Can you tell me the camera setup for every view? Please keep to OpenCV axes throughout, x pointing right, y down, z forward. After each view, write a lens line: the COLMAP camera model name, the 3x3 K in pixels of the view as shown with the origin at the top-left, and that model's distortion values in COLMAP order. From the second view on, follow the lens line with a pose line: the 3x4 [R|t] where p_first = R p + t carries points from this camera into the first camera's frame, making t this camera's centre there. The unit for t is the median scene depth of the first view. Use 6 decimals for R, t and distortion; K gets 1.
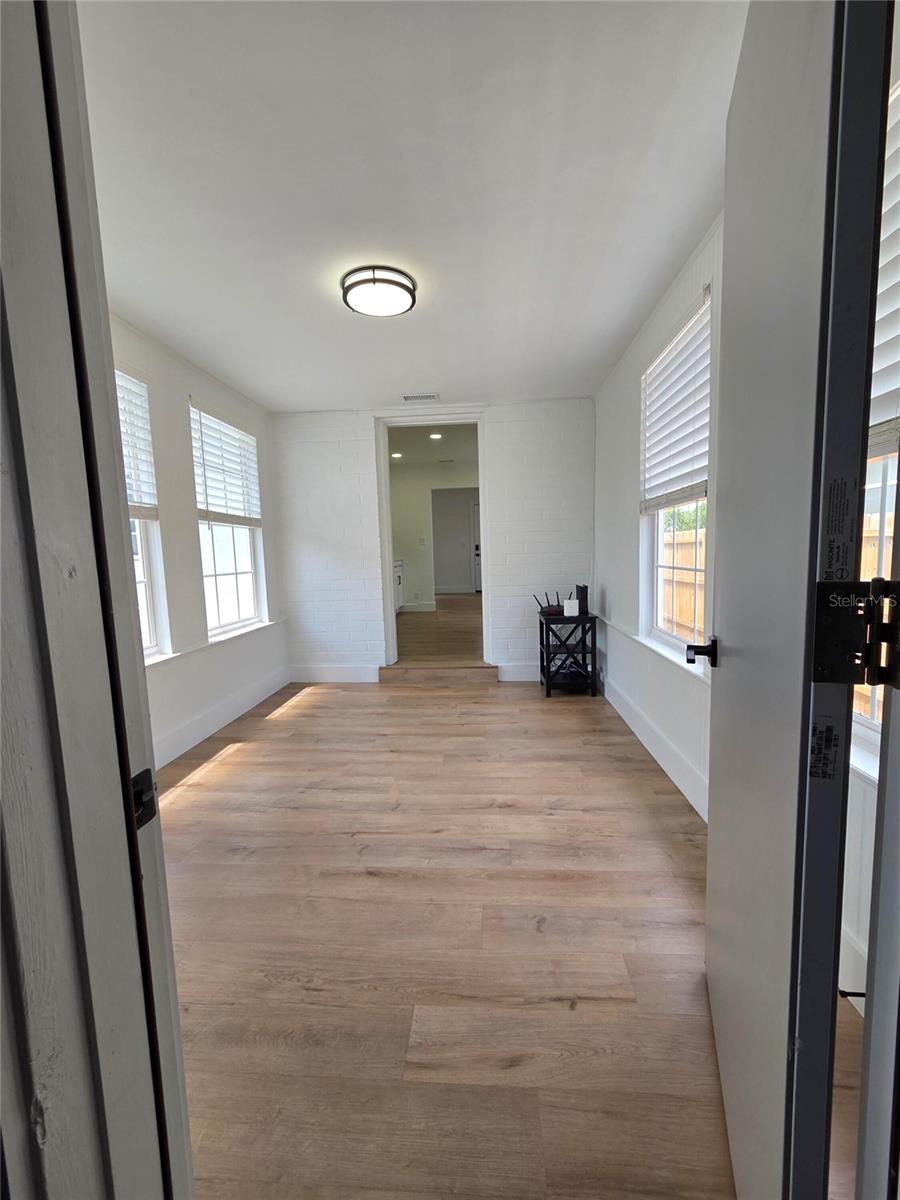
lens RADIAL K [[490.4, 0, 450.0], [0, 490.4, 600.0], [0, 0, 1]] dist [0.009403, -0.000011]
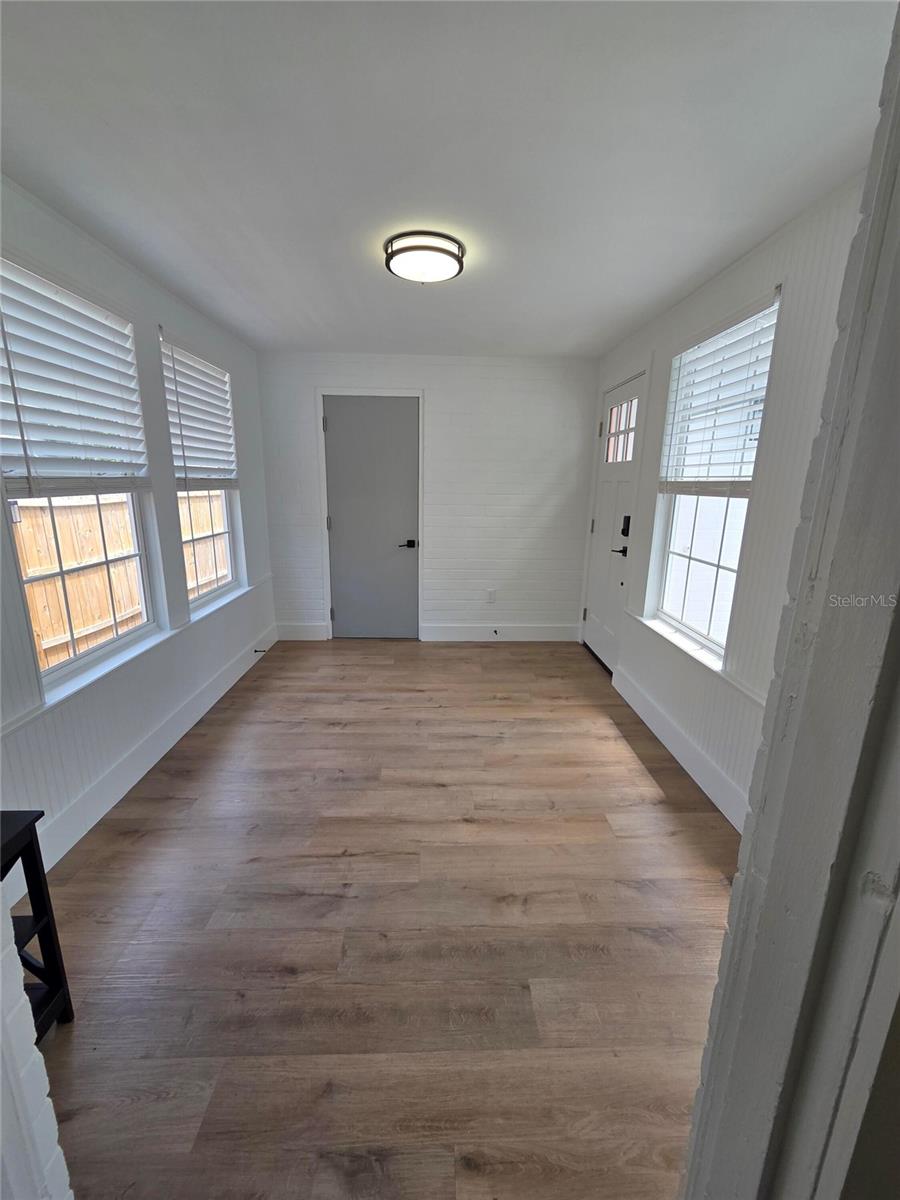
lens RADIAL K [[490.4, 0, 450.0], [0, 490.4, 600.0], [0, 0, 1]] dist [0.009403, -0.000011]
pose [[-0.994386, 0.036858, -0.099189, -0.065953], [0.001847, 0.943276, 0.332004, -0.290484], [0.105800, 0.329957, -0.938048, 1.872412]]
